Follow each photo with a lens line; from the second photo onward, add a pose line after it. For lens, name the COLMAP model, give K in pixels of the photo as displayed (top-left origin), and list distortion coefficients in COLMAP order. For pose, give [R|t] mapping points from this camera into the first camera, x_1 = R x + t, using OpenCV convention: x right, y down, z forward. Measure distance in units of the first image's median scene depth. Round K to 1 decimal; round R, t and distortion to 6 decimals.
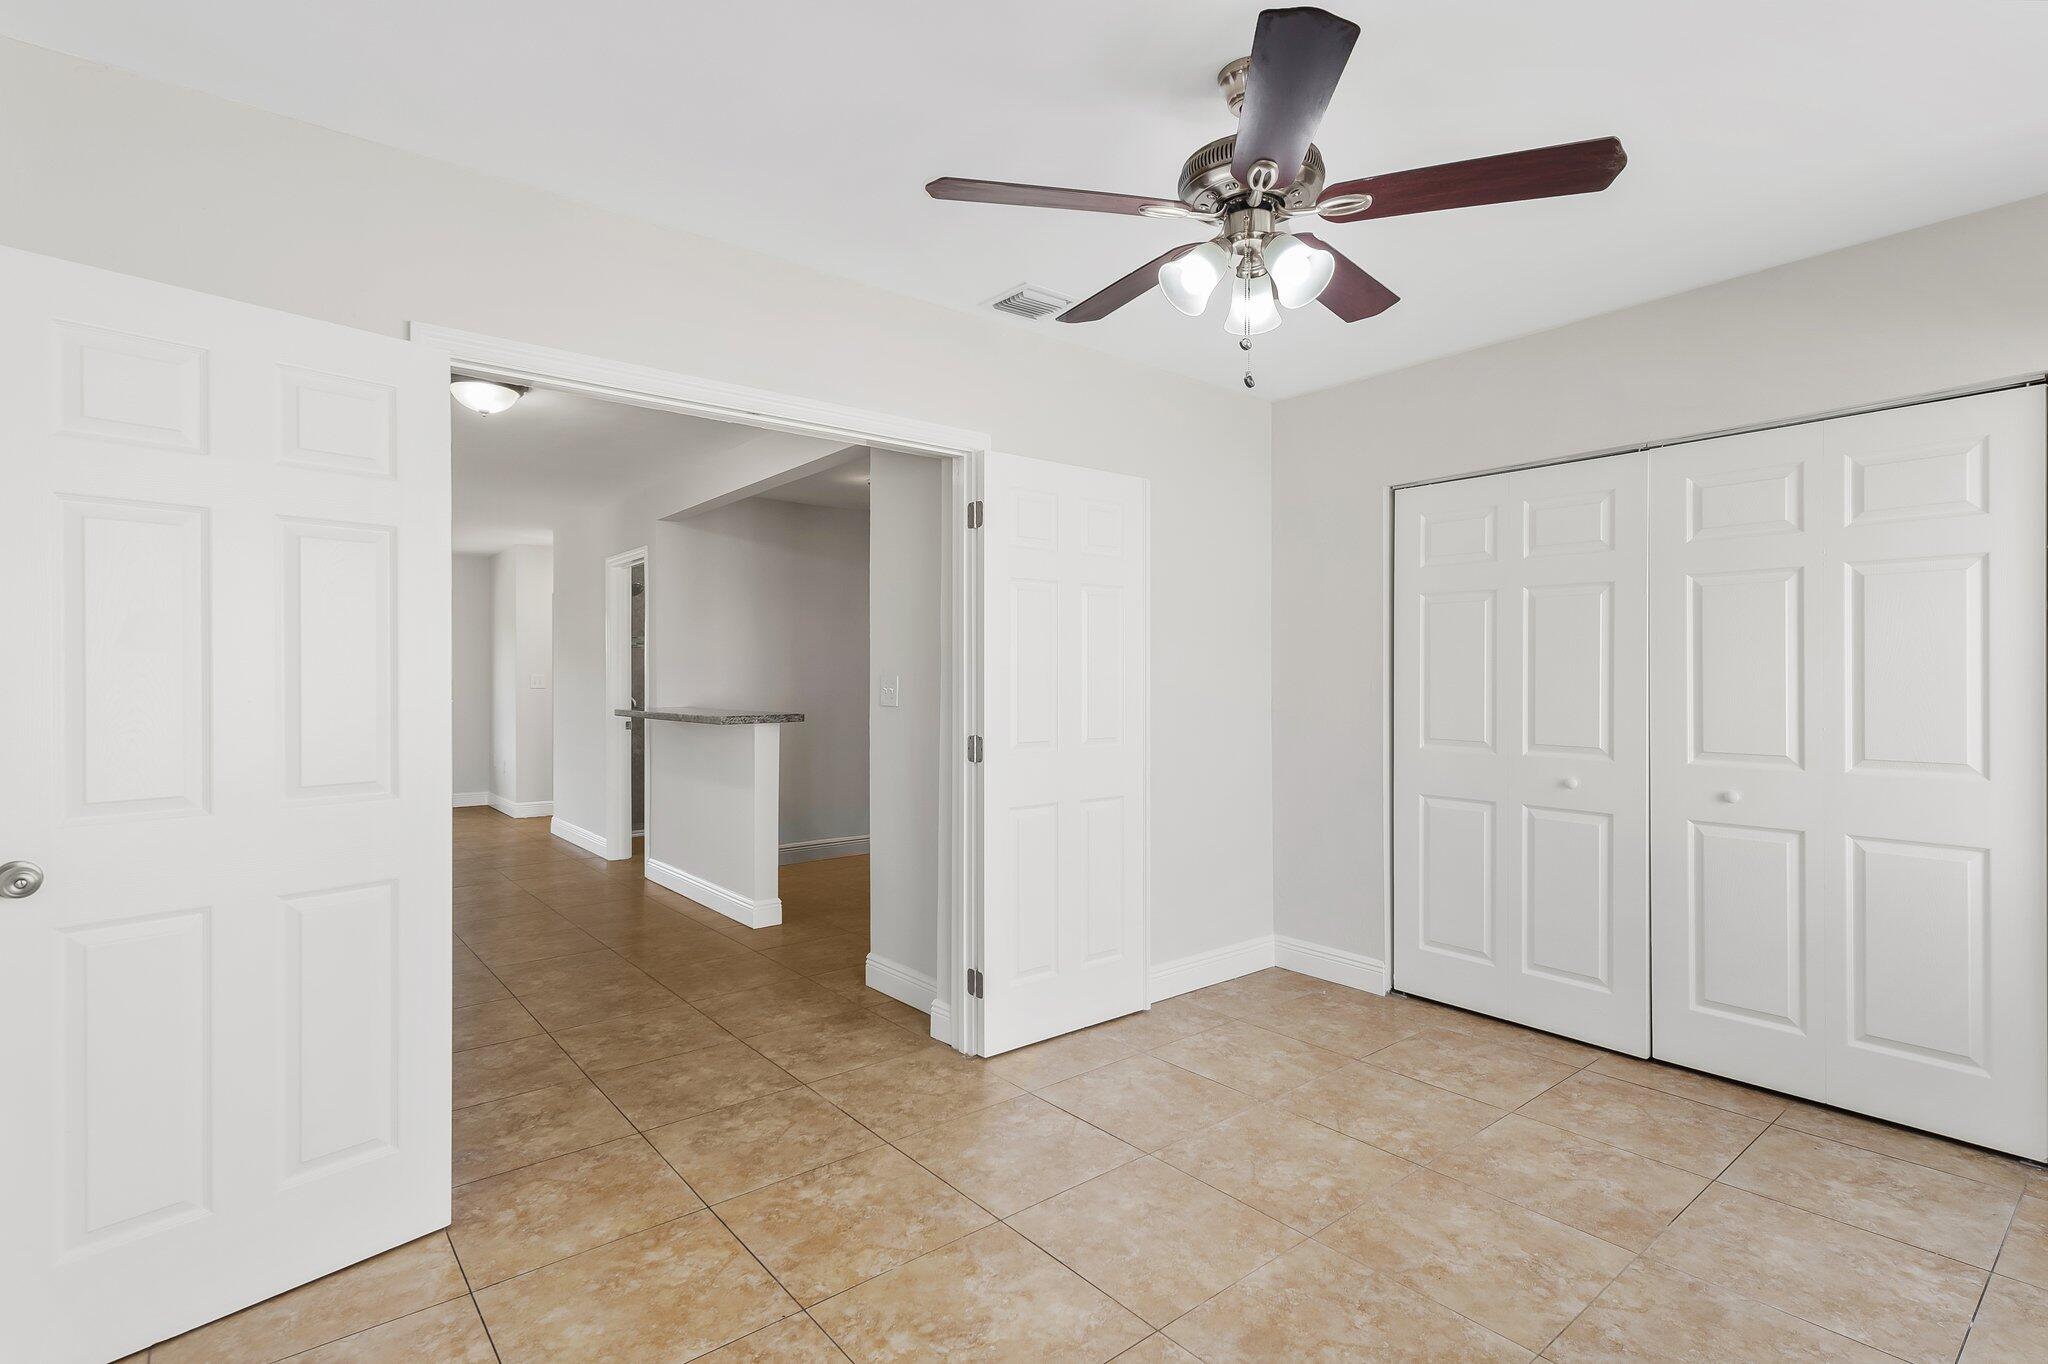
lens RADIAL K [[983.4, 0, 1045.5], [0, 983.4, 680.4], [0, 0, 1]] dist [0.017341, -0.002544]
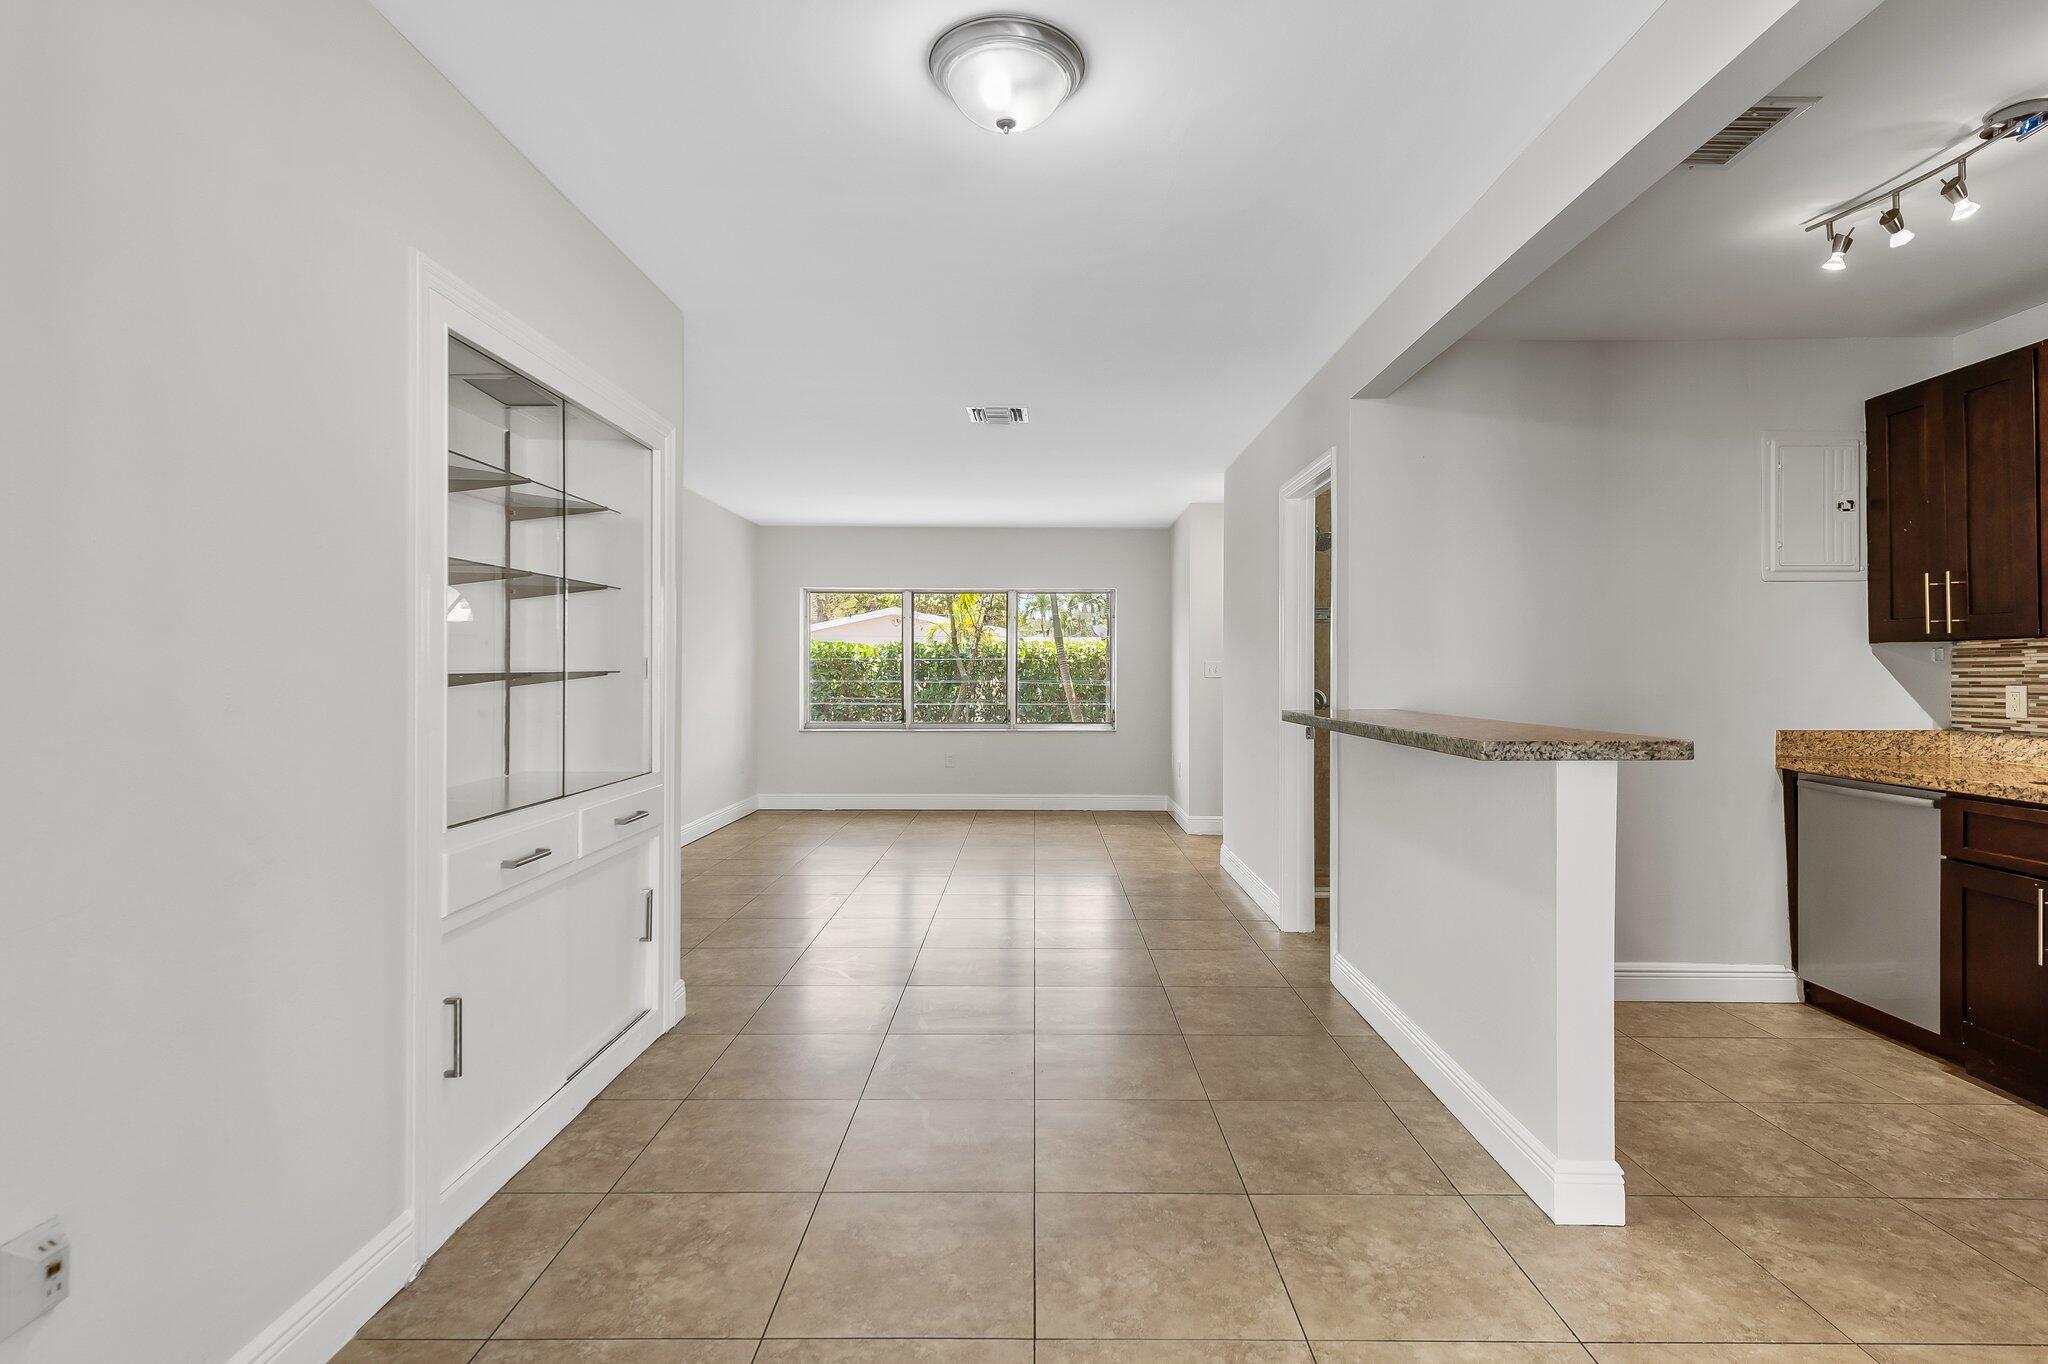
lens RADIAL K [[983.4, 0, 1019.7], [0, 983.4, 673.9], [0, 0, 1]] dist [0.017341, -0.002544]
pose [[0.760053, 0.005355, -0.649839, -0.145745], [-0.005293, 0.999984, 0.002049, 0.005142], [0.649839, 0.001882, 0.760069, 0.386403]]
